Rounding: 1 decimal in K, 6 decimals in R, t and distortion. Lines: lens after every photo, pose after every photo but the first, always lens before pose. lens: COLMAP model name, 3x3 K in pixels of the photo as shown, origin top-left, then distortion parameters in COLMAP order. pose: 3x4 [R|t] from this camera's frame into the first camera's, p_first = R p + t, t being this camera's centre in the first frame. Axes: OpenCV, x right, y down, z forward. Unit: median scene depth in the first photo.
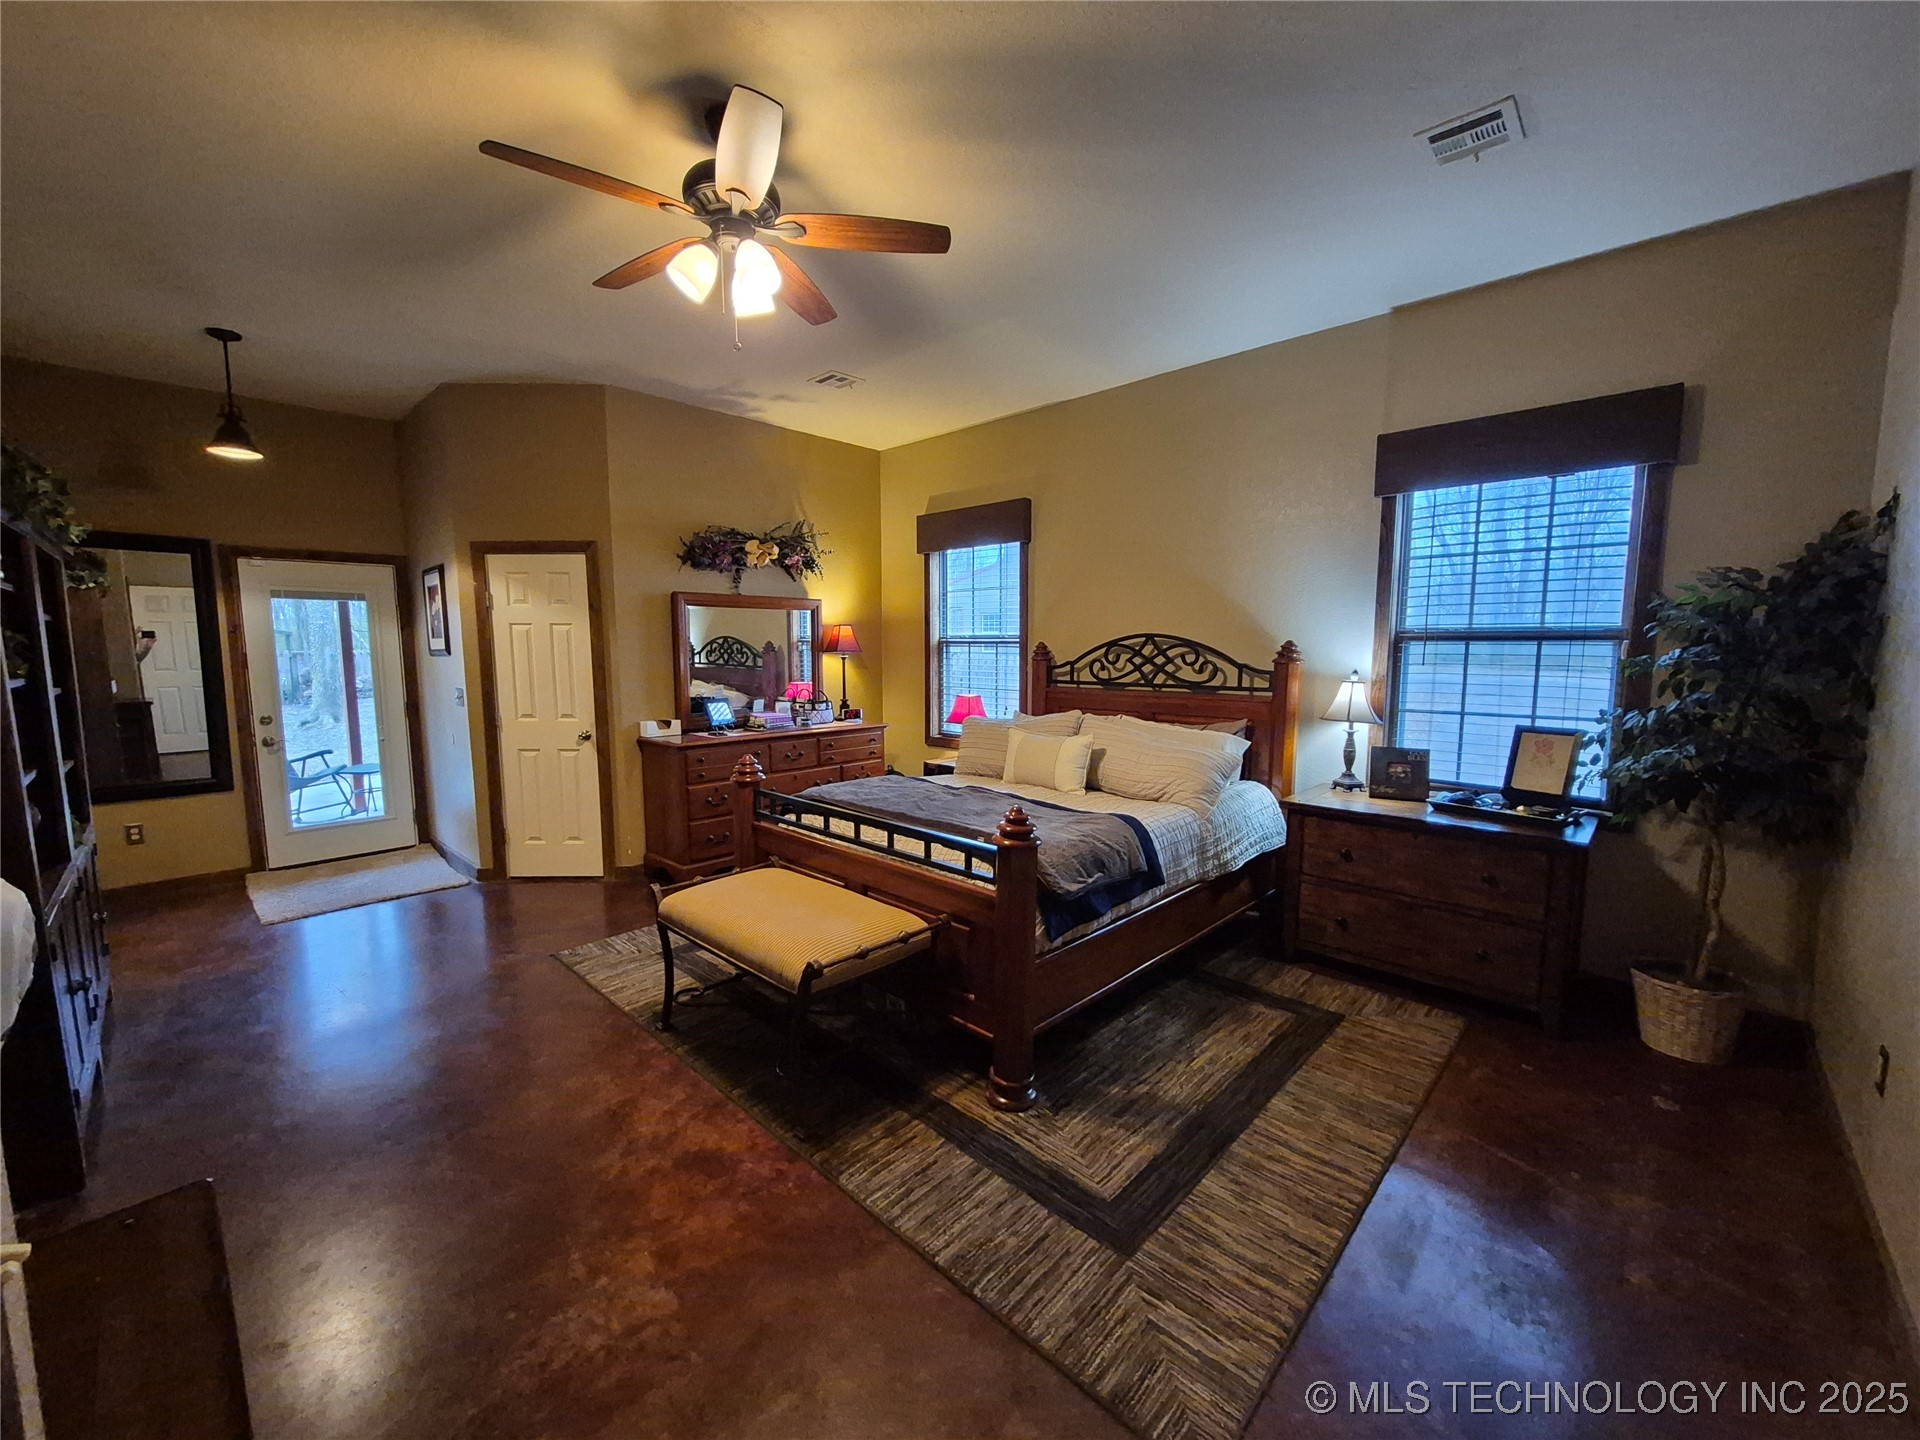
lens RADIAL K [[752.1, 0, 951.4], [0, 752.1, 724.4], [0, 0, 1]] dist [0.004534, -0.000939]
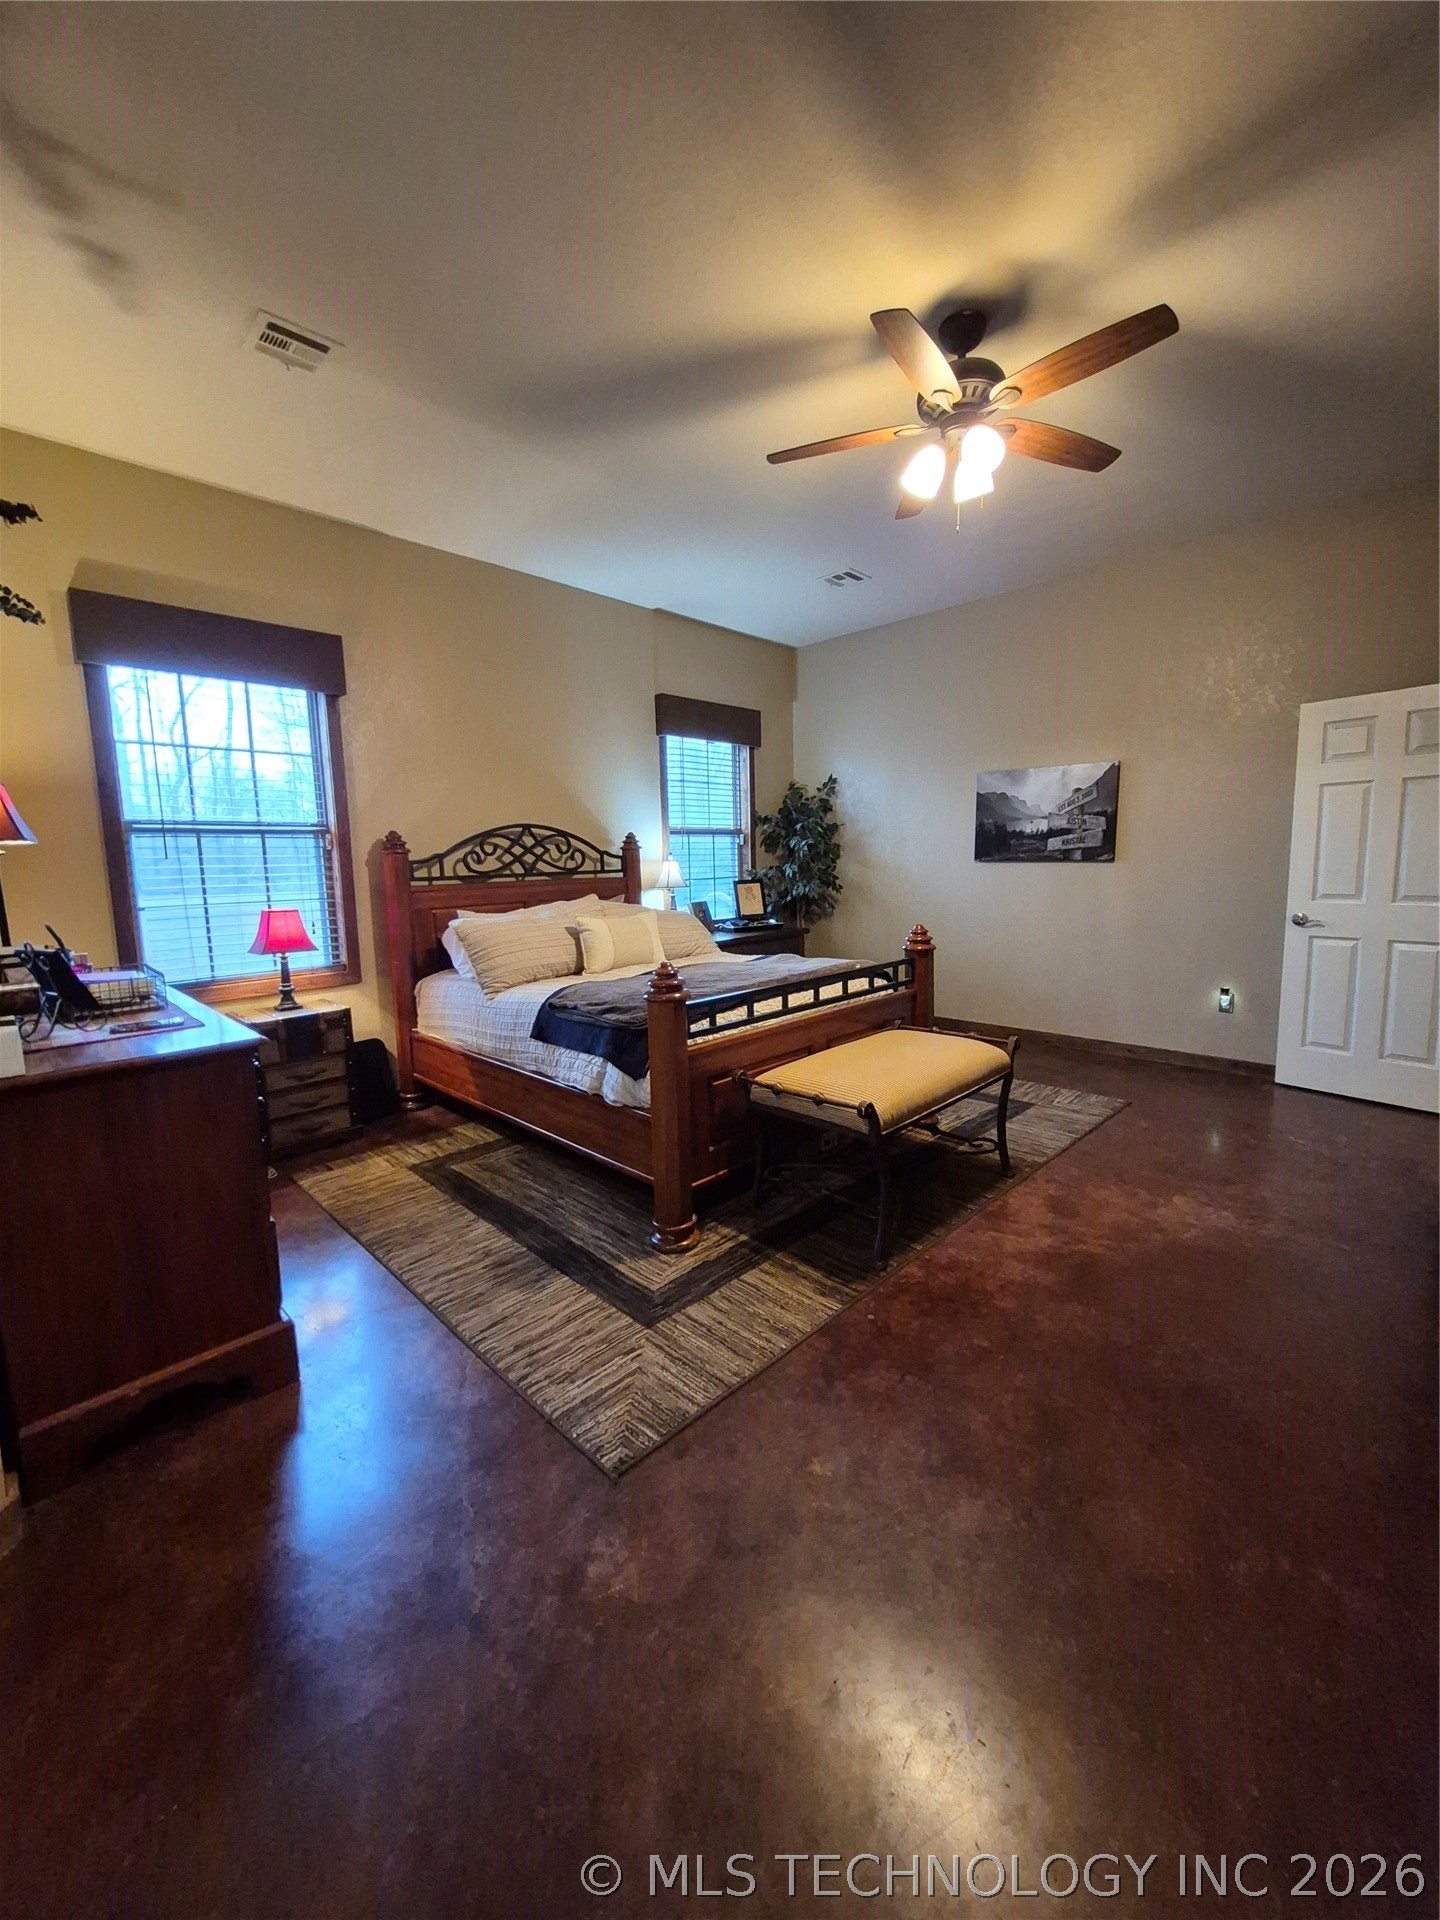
lens RADIAL K [[752.1, 0, 720.2], [0, 752.1, 950.4], [0, 0, 1]] dist [0.004534, -0.000939]
pose [[0.020332, -0.119314, 0.992648, -0.844320], [0.135873, 0.983972, 0.115488, -0.037873], [-0.990518, 0.132526, 0.036218, 0.800962]]
